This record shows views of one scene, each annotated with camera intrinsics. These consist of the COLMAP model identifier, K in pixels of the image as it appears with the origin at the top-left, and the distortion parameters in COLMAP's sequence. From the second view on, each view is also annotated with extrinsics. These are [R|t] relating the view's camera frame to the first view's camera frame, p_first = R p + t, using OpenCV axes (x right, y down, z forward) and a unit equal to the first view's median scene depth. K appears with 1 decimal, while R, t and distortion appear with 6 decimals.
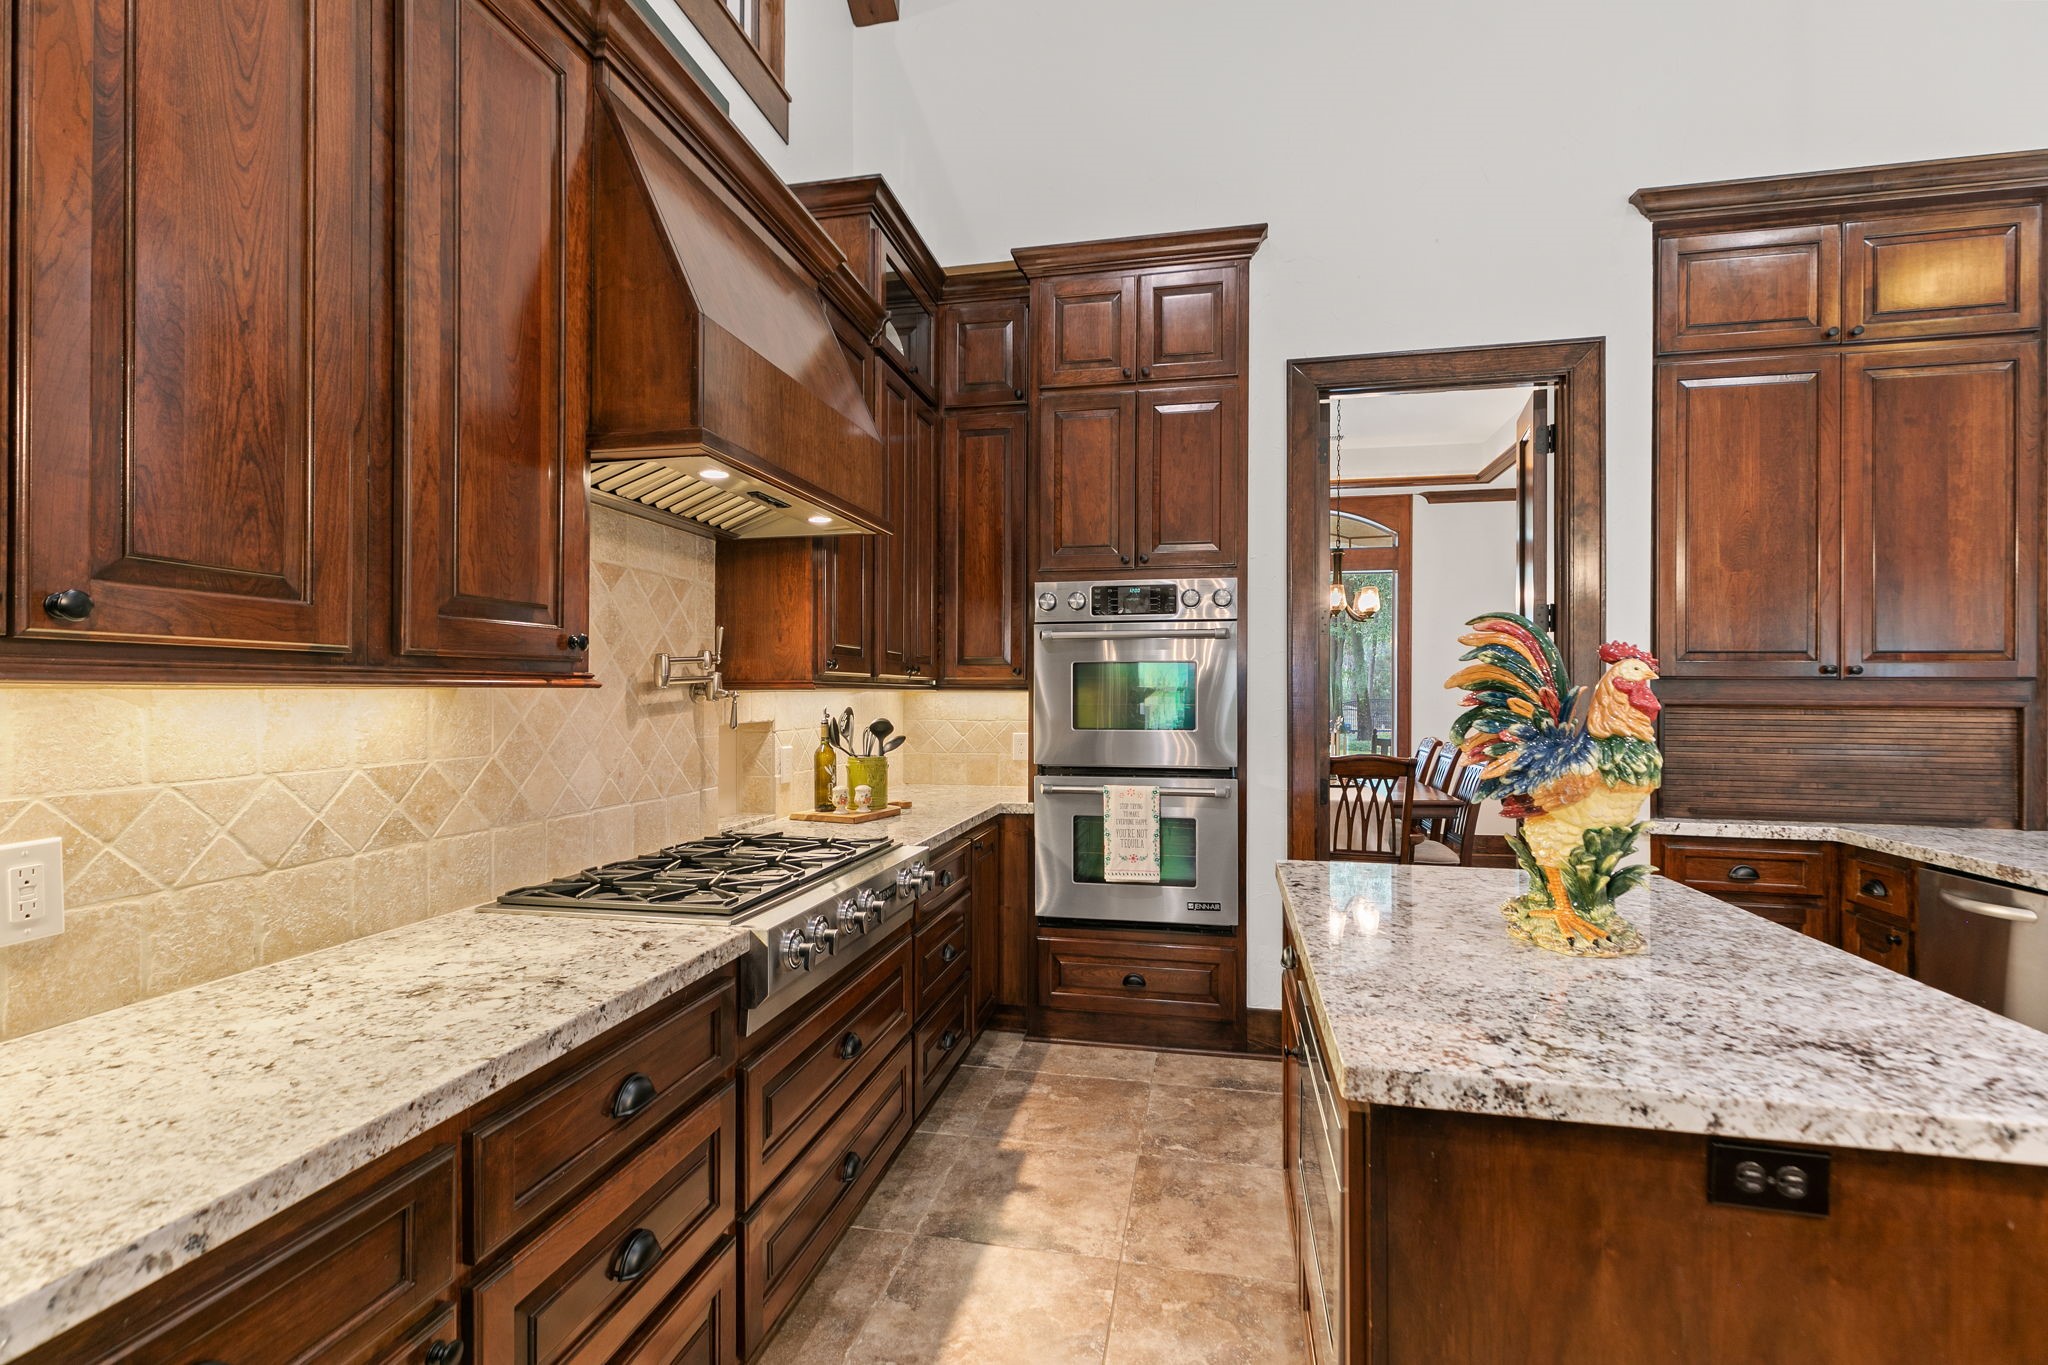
lens RADIAL K [[914.4, 0, 1027.5], [0, 914.4, 687.2], [0, 0, 1]] dist [0.005036, -0.000258]
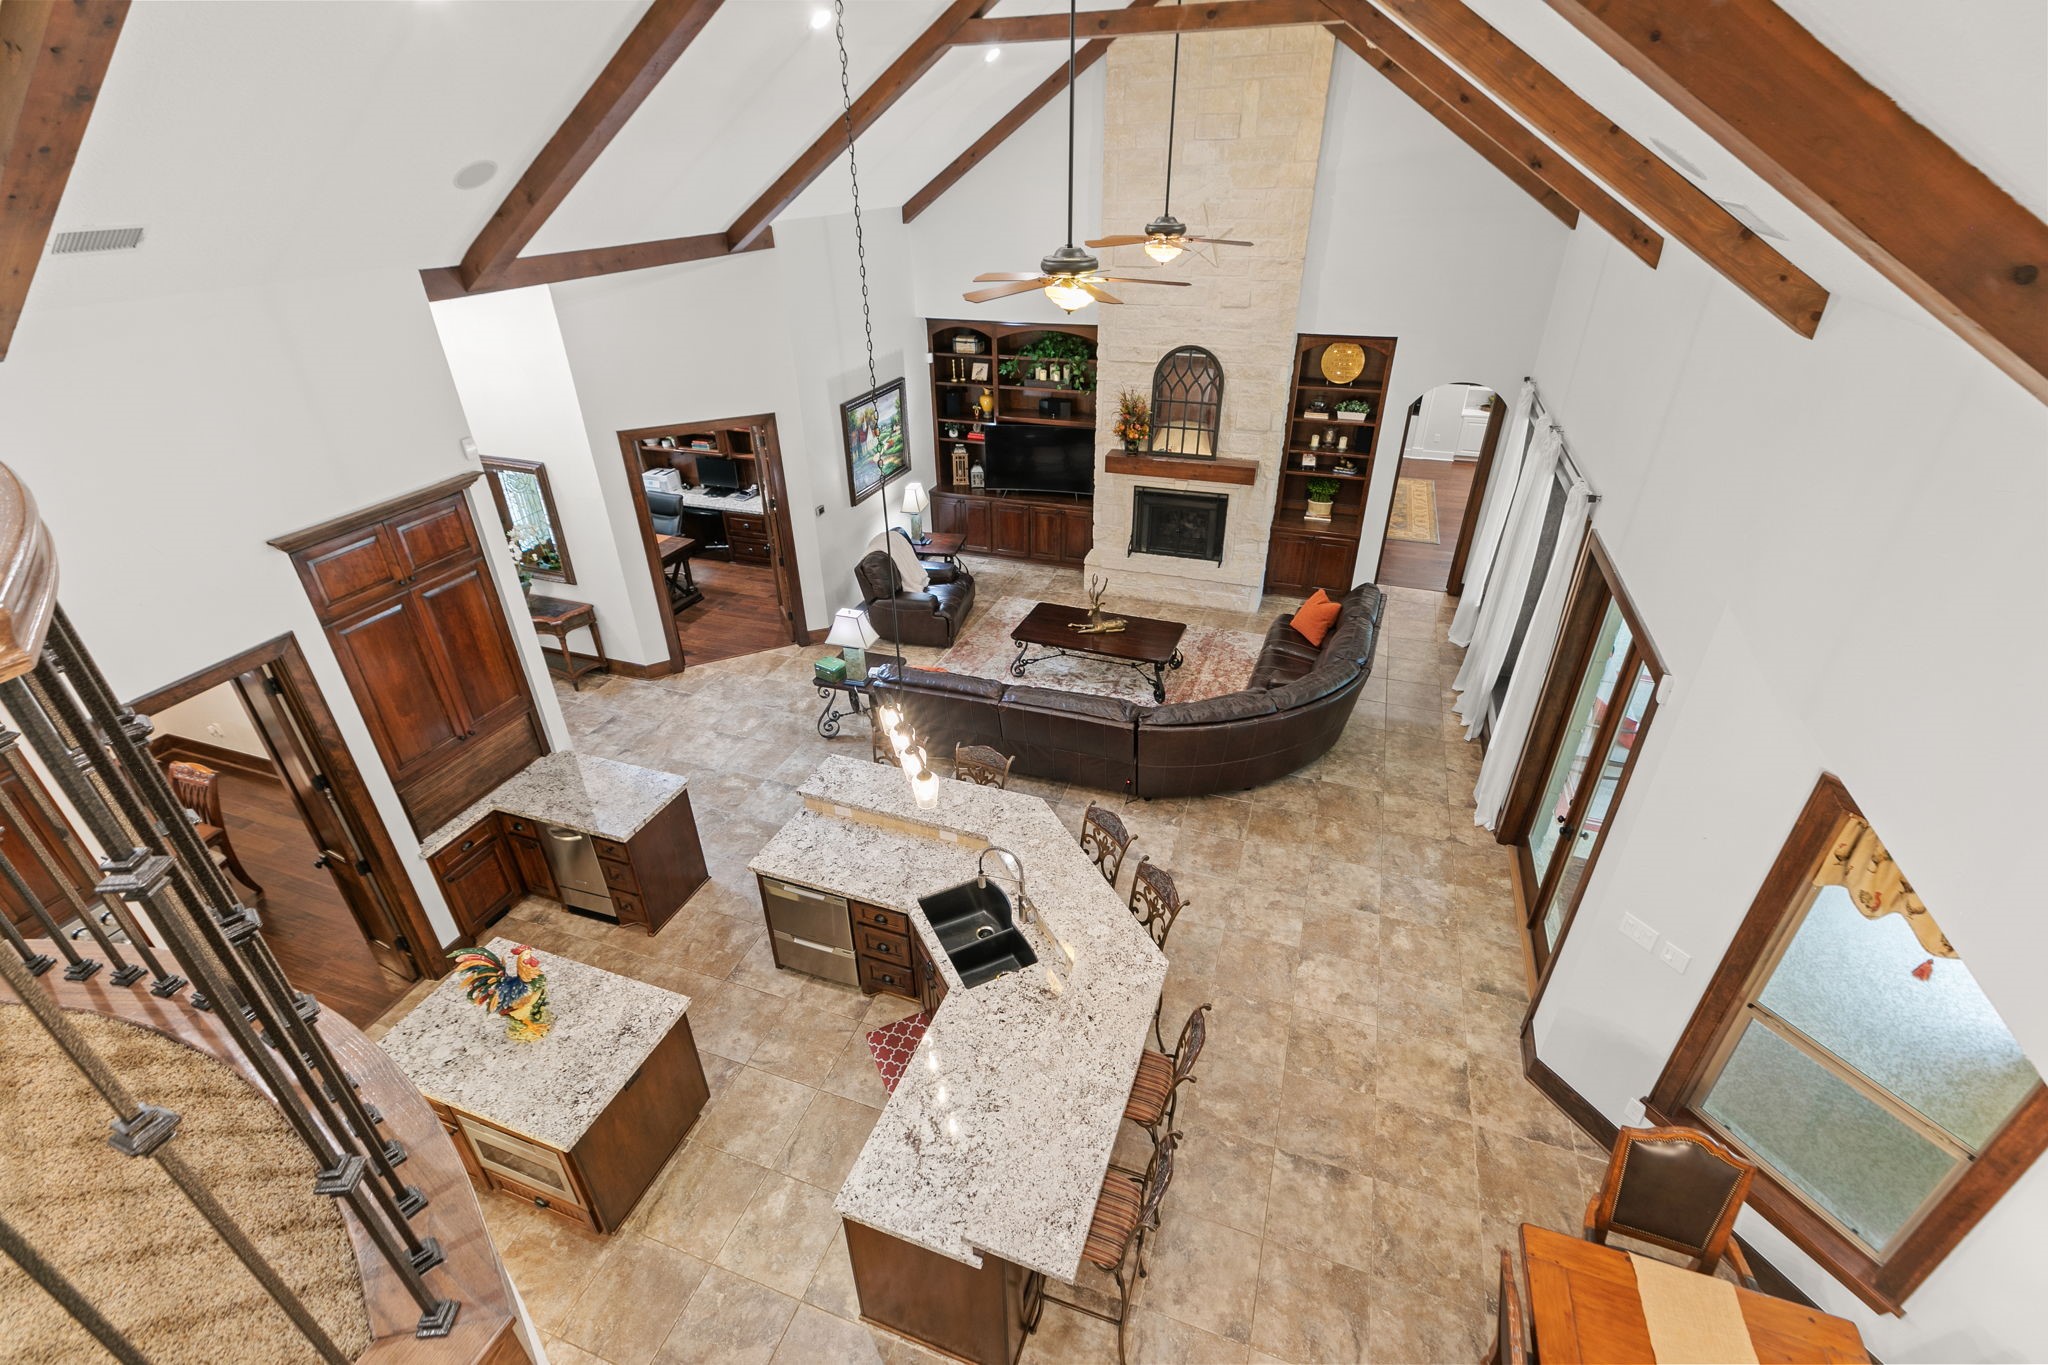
lens RADIAL K [[910.5, 0, 1013.1], [0, 910.5, 696.4], [0, 0, 1]] dist [0.001172, -0.000094]
pose [[0.145680, -0.511958, 0.846568, -0.550195], [0.014641, 0.856718, 0.515577, -1.056348], [-0.989223, -0.062715, 0.132302, -0.414080]]
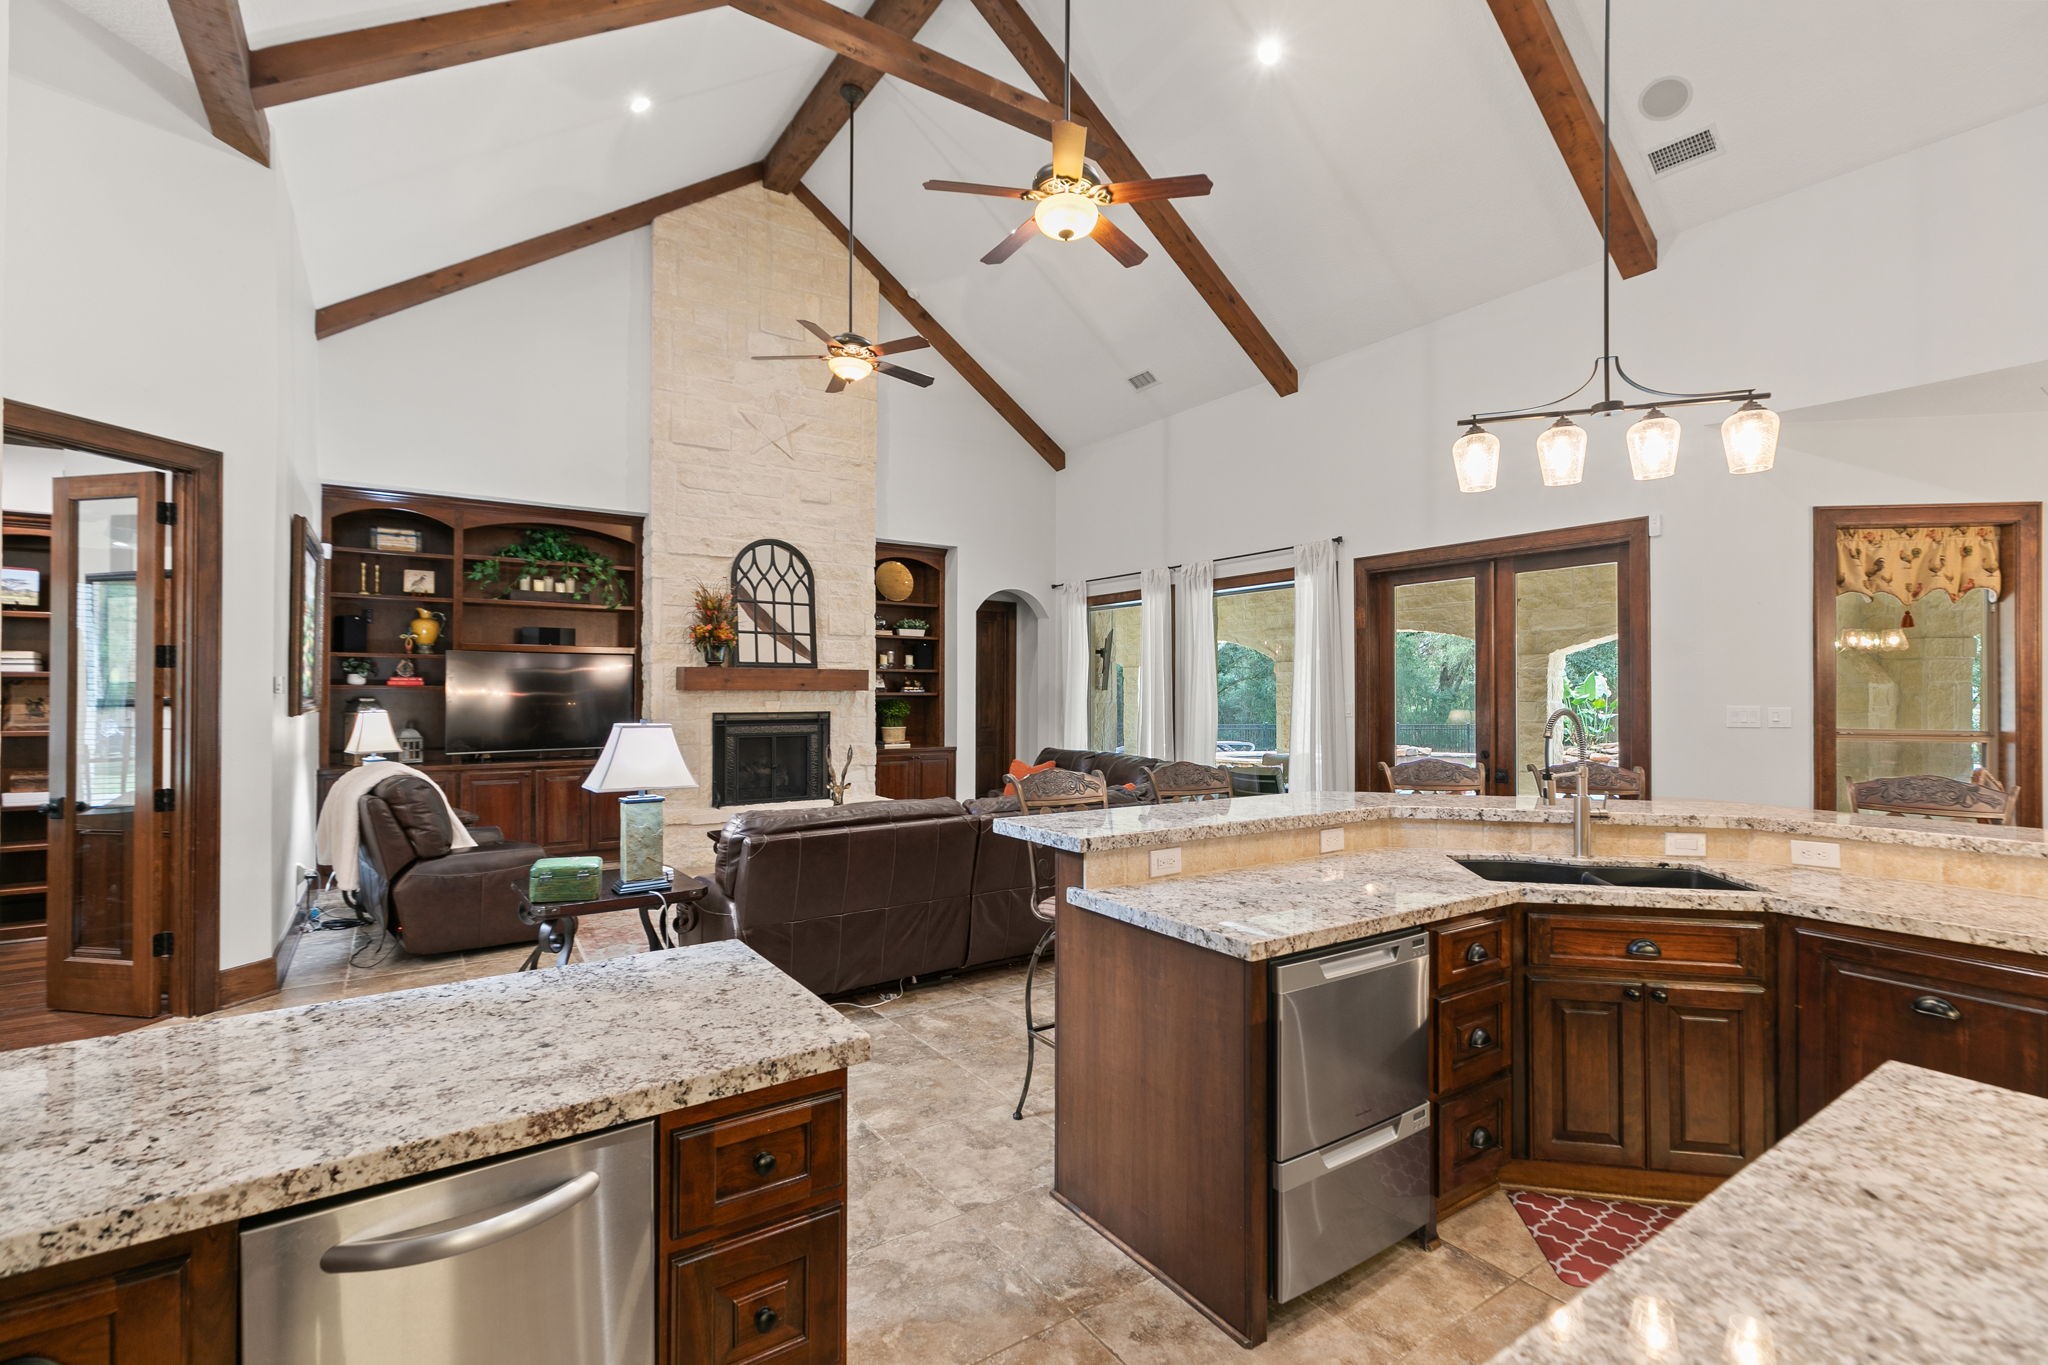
lens RADIAL K [[914.4, 0, 1027.5], [0, 914.4, 687.2], [0, 0, 1]] dist [0.005036, -0.000258]
pose [[-0.721359, -0.003235, 0.692554, 0.388266], [-0.006685, 0.999975, -0.002293, -0.035837], [-0.692529, -0.006284, -0.721363, 0.885732]]
